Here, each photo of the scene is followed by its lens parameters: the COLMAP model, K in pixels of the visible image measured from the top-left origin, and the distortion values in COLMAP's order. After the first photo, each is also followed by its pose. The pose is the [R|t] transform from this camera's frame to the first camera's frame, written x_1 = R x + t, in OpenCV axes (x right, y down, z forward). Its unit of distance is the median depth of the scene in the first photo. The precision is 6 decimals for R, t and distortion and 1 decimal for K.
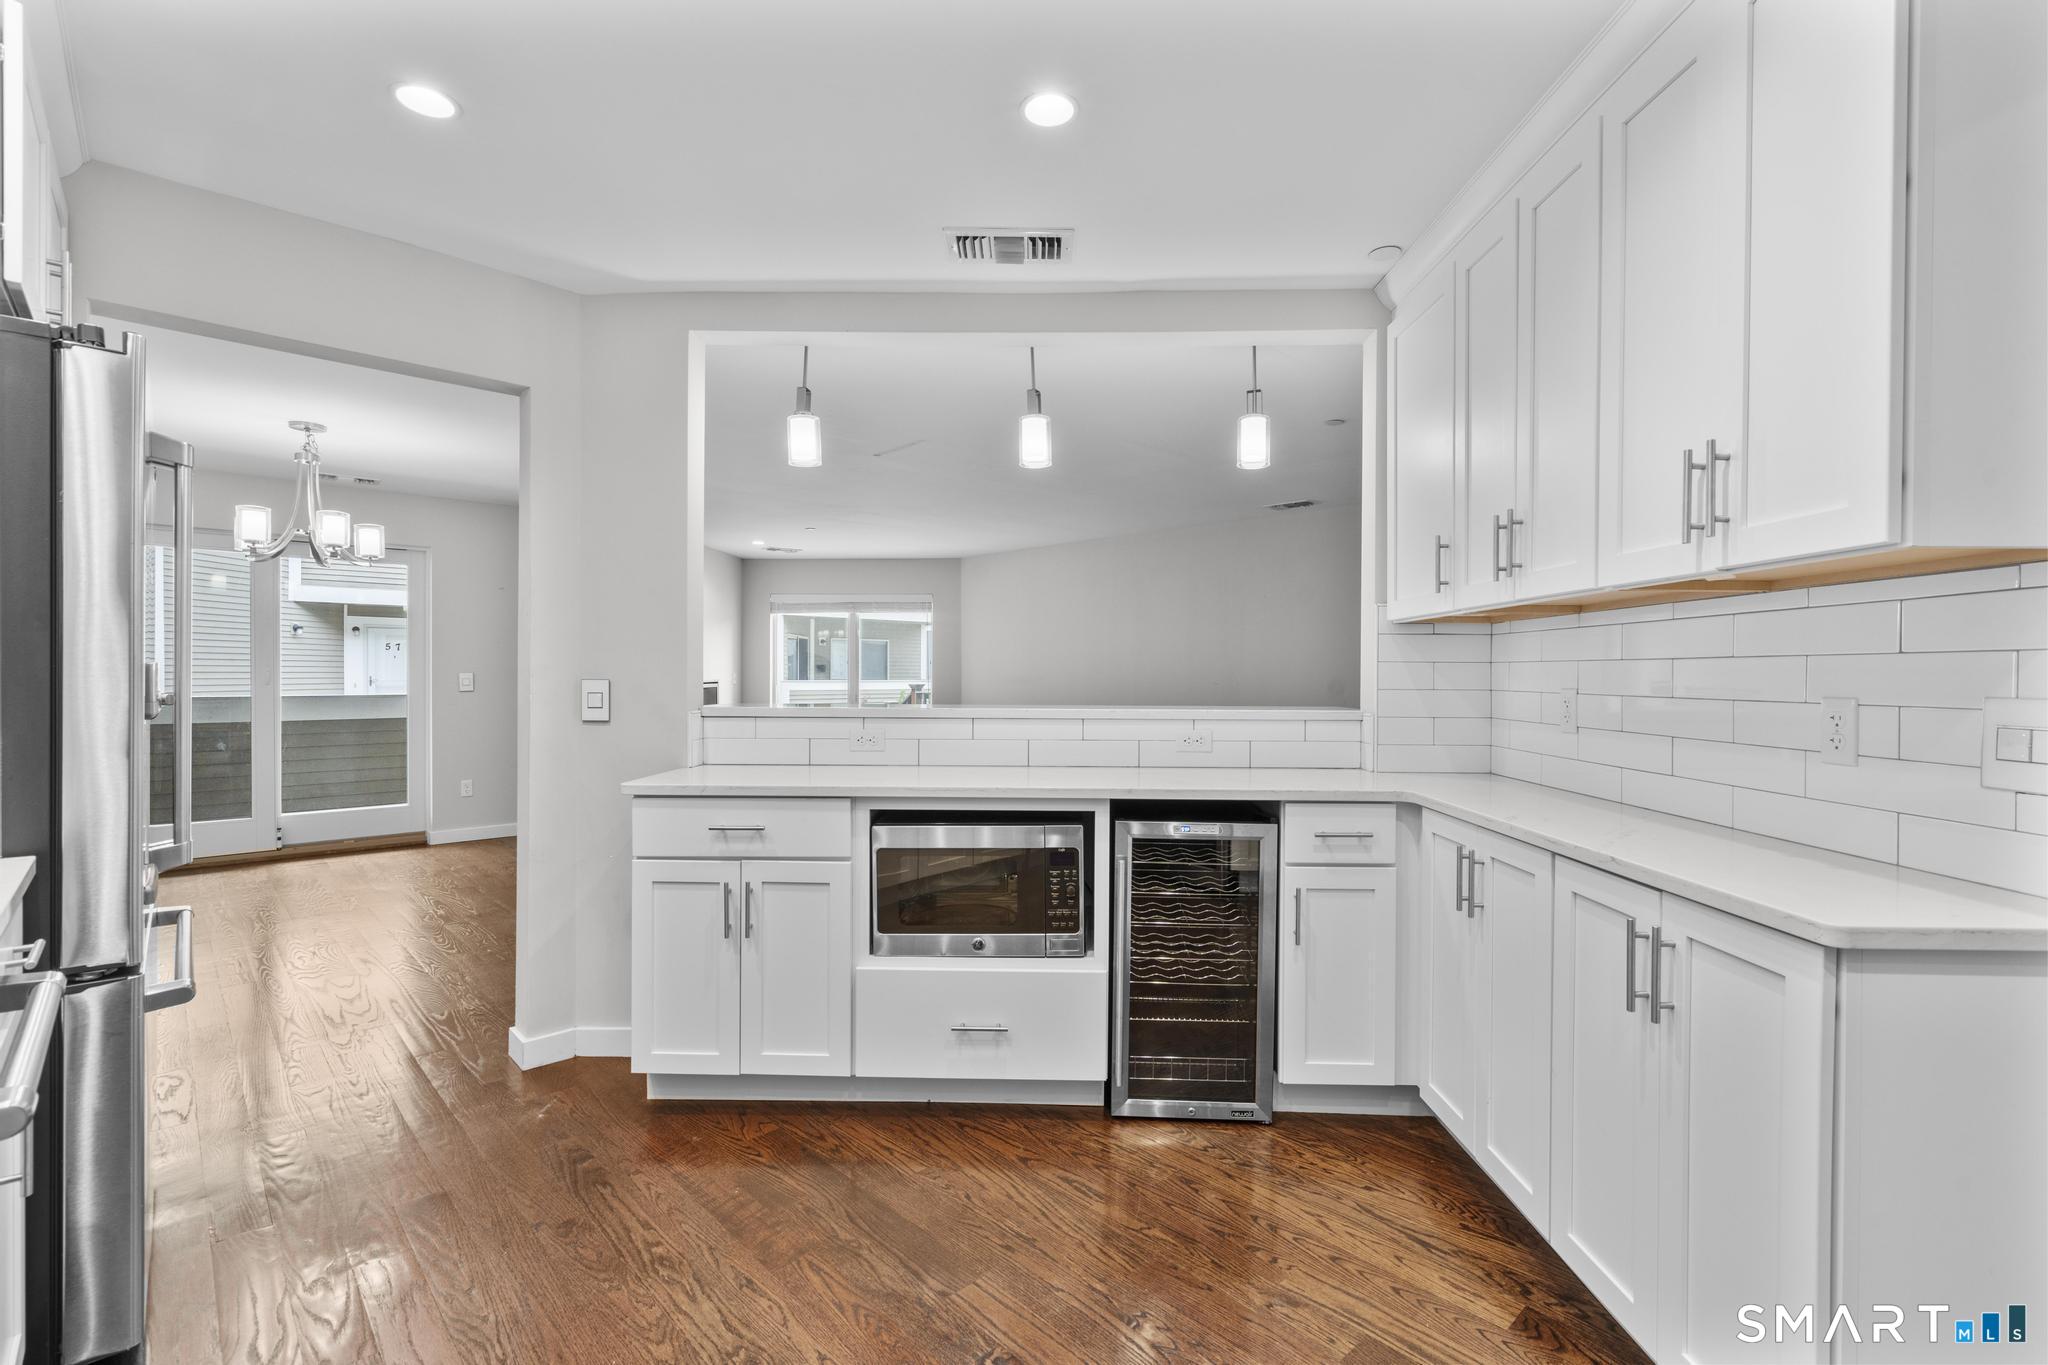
lens RADIAL K [[921.5, 0, 1025.5], [0, 921.5, 681.7], [0, 0, 1]] dist [-0.008640, 0.003554]
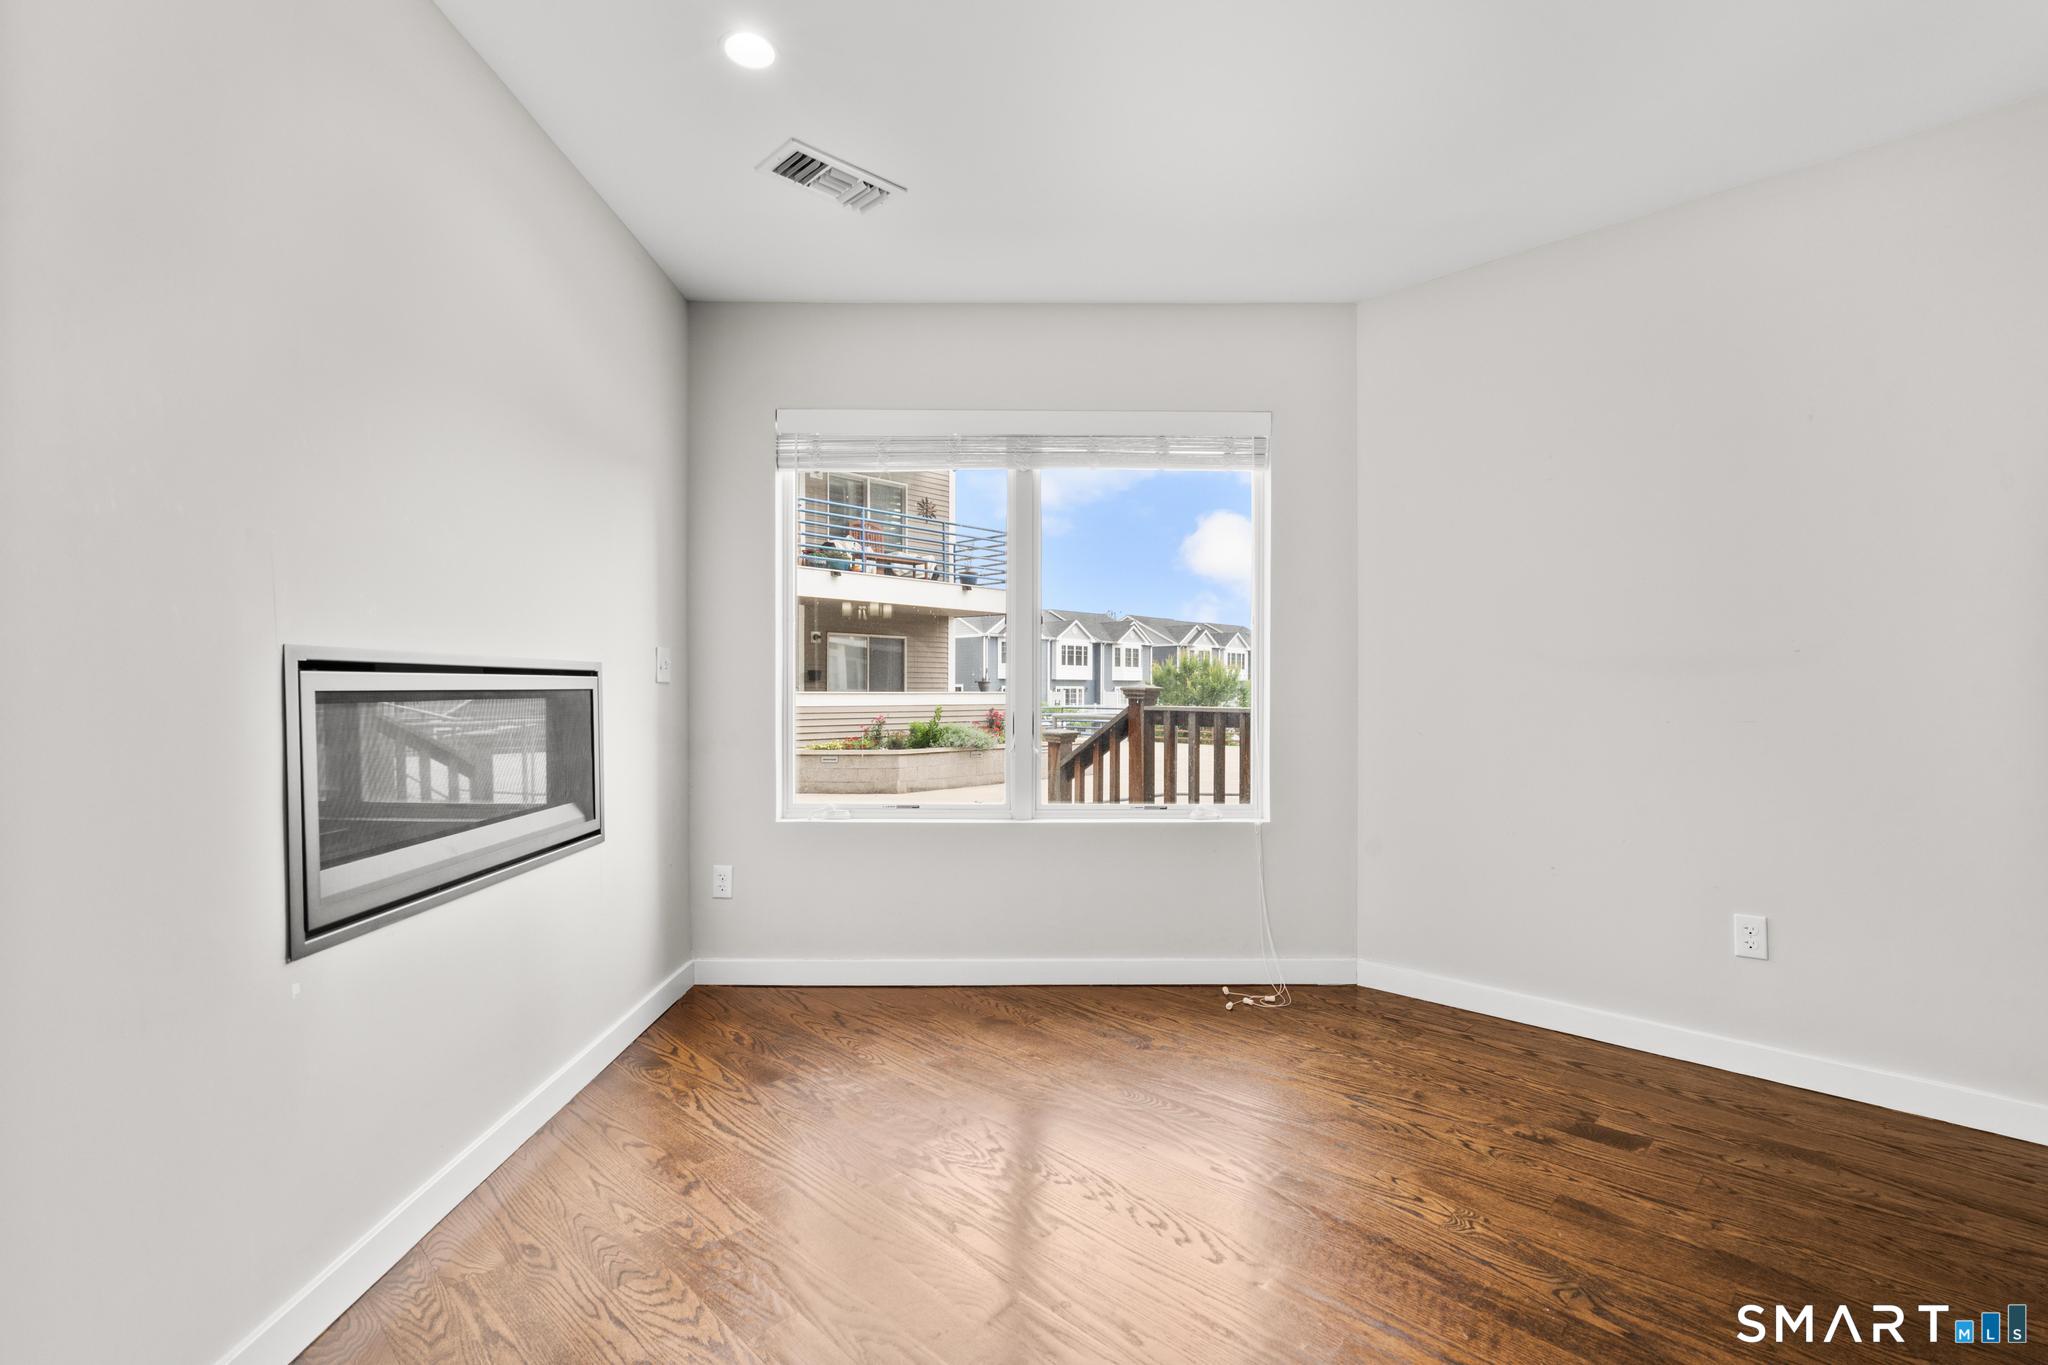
lens RADIAL K [[921.5, 0, 1011.5], [0, 921.5, 707.1], [0, 0, 1]] dist [-0.008640, 0.003554]
pose [[0.999733, -0.001076, 0.023072, -0.794385], [0.000836, 0.999946, 0.010402, 0.030334], [-0.023082, -0.010380, 0.999680, 2.651471]]
